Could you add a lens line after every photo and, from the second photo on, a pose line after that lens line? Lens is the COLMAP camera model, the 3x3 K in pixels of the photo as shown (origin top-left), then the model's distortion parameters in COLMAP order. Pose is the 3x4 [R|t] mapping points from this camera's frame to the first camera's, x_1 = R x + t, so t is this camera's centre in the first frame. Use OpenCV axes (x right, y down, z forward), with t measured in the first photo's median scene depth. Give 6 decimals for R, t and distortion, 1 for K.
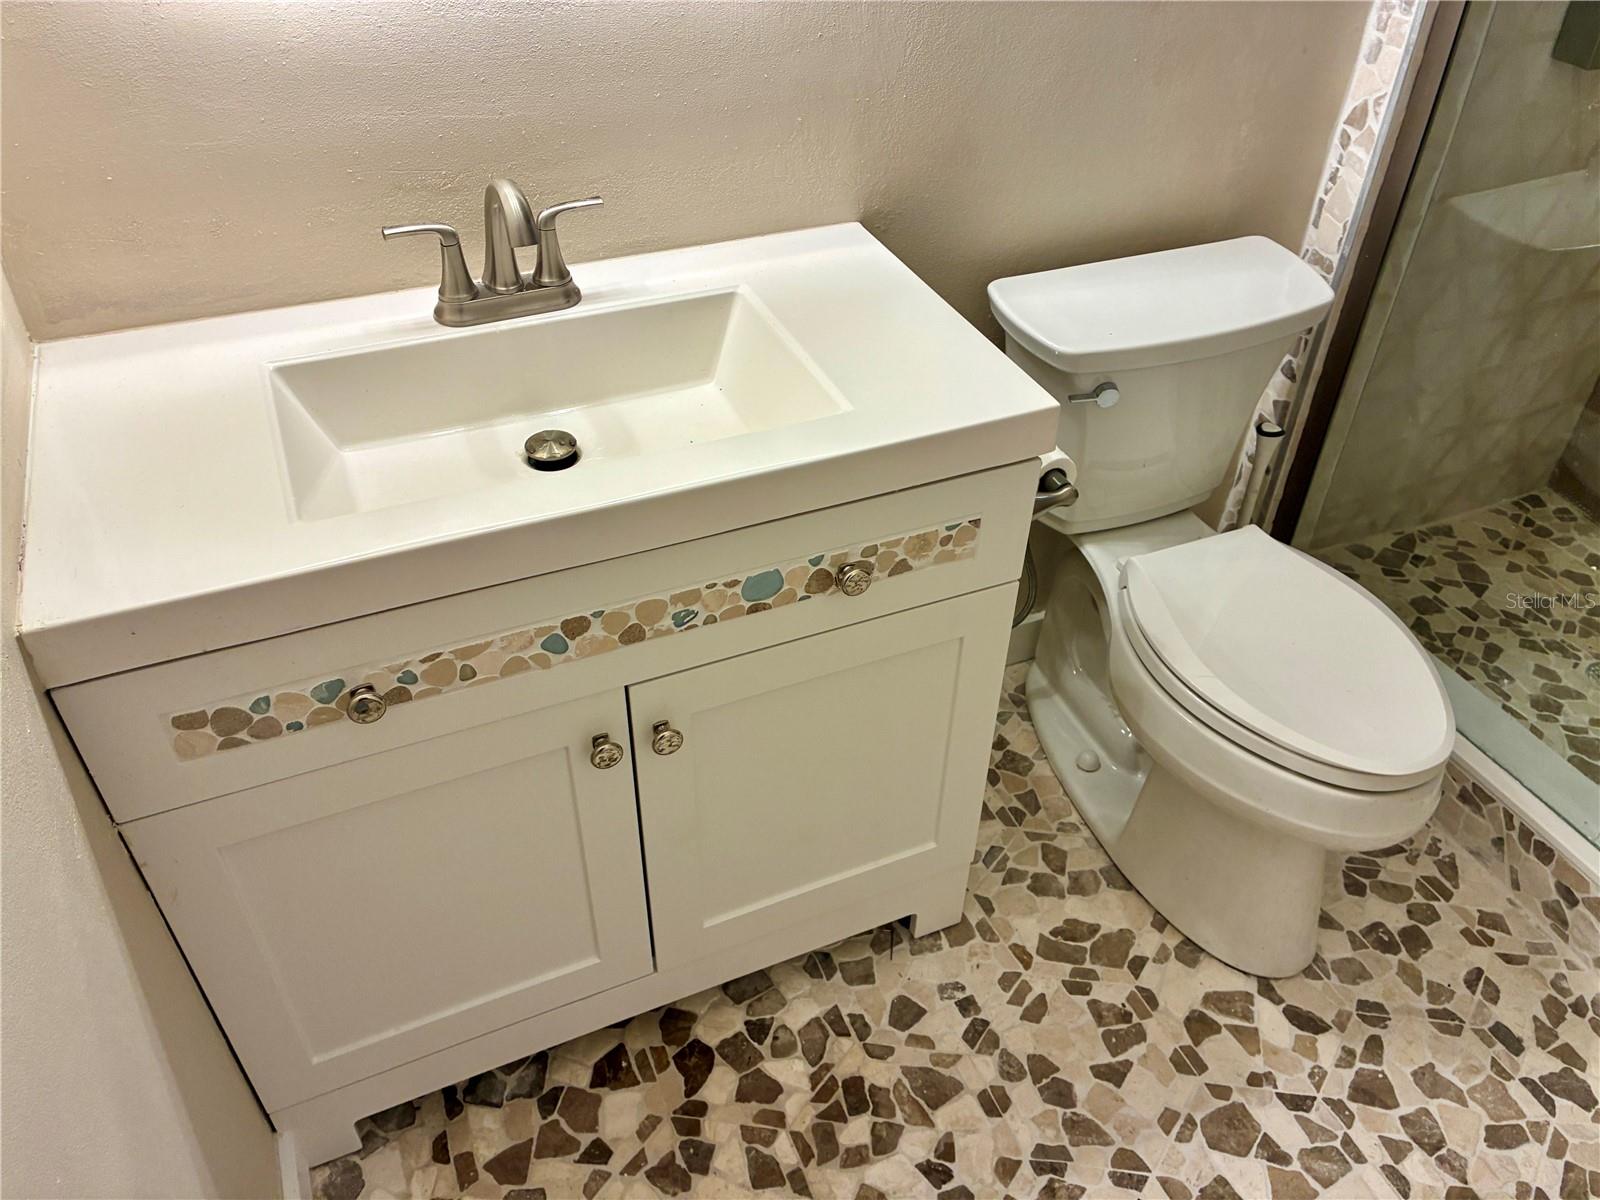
lens RADIAL K [[1192.3, 0, 800.0], [0, 1192.3, 600.0], [0, 0, 1]] dist [0.037337, -0.053666]
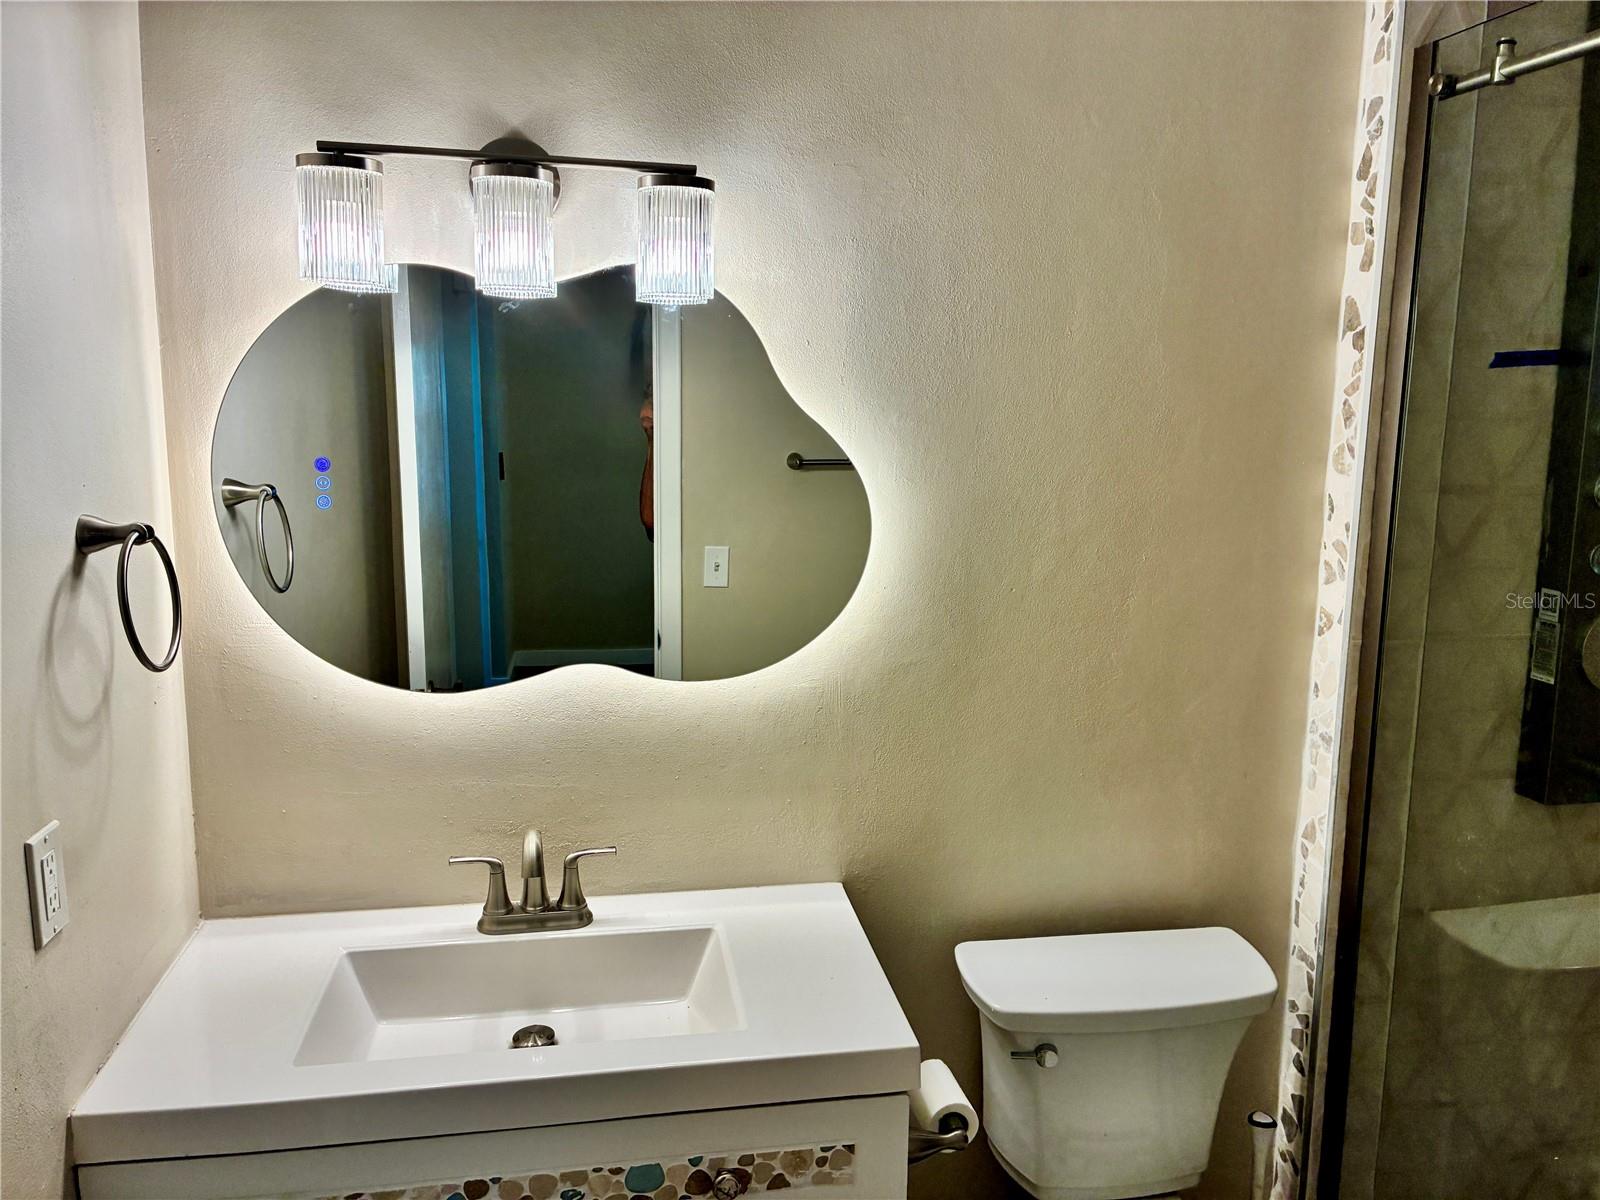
lens RADIAL K [[1192.3, 0, 800.0], [0, 1192.3, 600.0], [0, 0, 1]] dist [0.037337, -0.053666]
pose [[0.972409, 0.026397, -0.231786, 0.324869], [-0.141485, 0.856717, -0.496002, 0.055796], [0.185482, 0.515111, 0.836814, -0.207627]]
